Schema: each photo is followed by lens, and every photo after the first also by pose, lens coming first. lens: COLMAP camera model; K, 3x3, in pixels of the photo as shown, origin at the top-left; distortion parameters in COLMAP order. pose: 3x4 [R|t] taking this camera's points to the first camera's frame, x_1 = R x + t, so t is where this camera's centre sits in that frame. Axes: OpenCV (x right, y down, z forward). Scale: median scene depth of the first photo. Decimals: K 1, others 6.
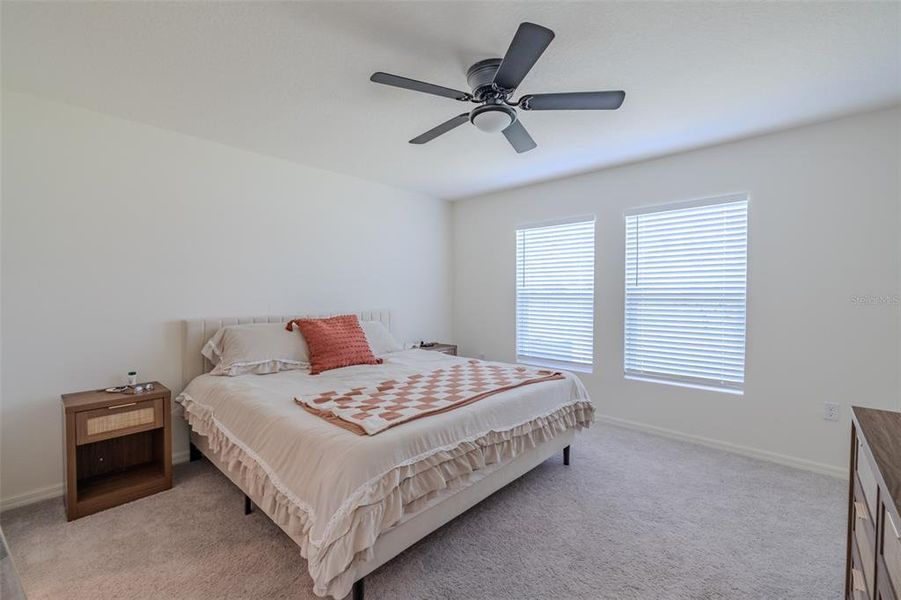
lens RADIAL K [[380.5, 0, 451.0], [0, 380.5, 296.3], [0, 0, 1]] dist [-0.000808, 0.000030]
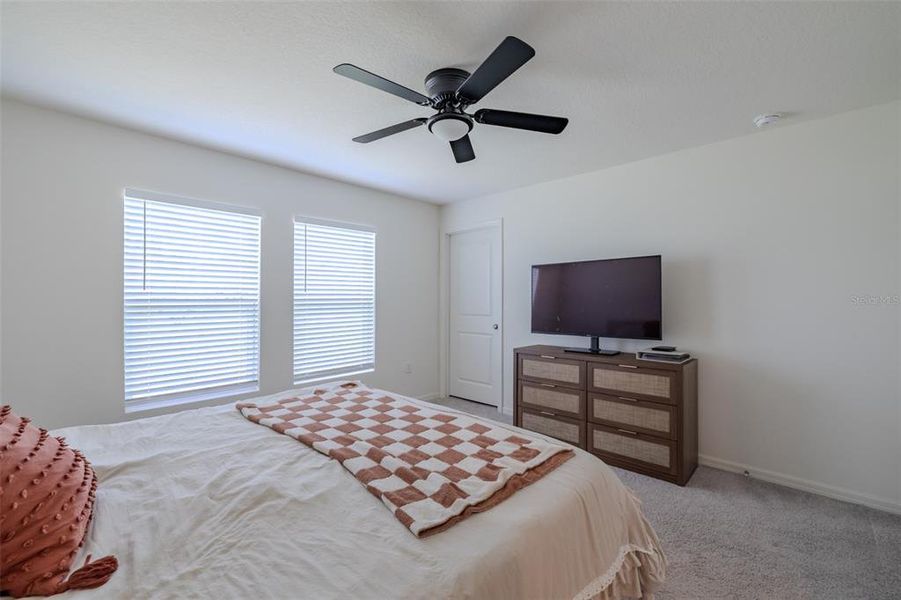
lens RADIAL K [[380.5, 0, 451.0], [0, 380.5, 296.3], [0, 0, 1]] dist [-0.000808, 0.000030]
pose [[0.009727, 0.002171, 0.999950, -0.623882], [0.009218, 0.999955, -0.002261, -0.010384], [-0.999910, 0.009240, 0.009706, 0.688762]]
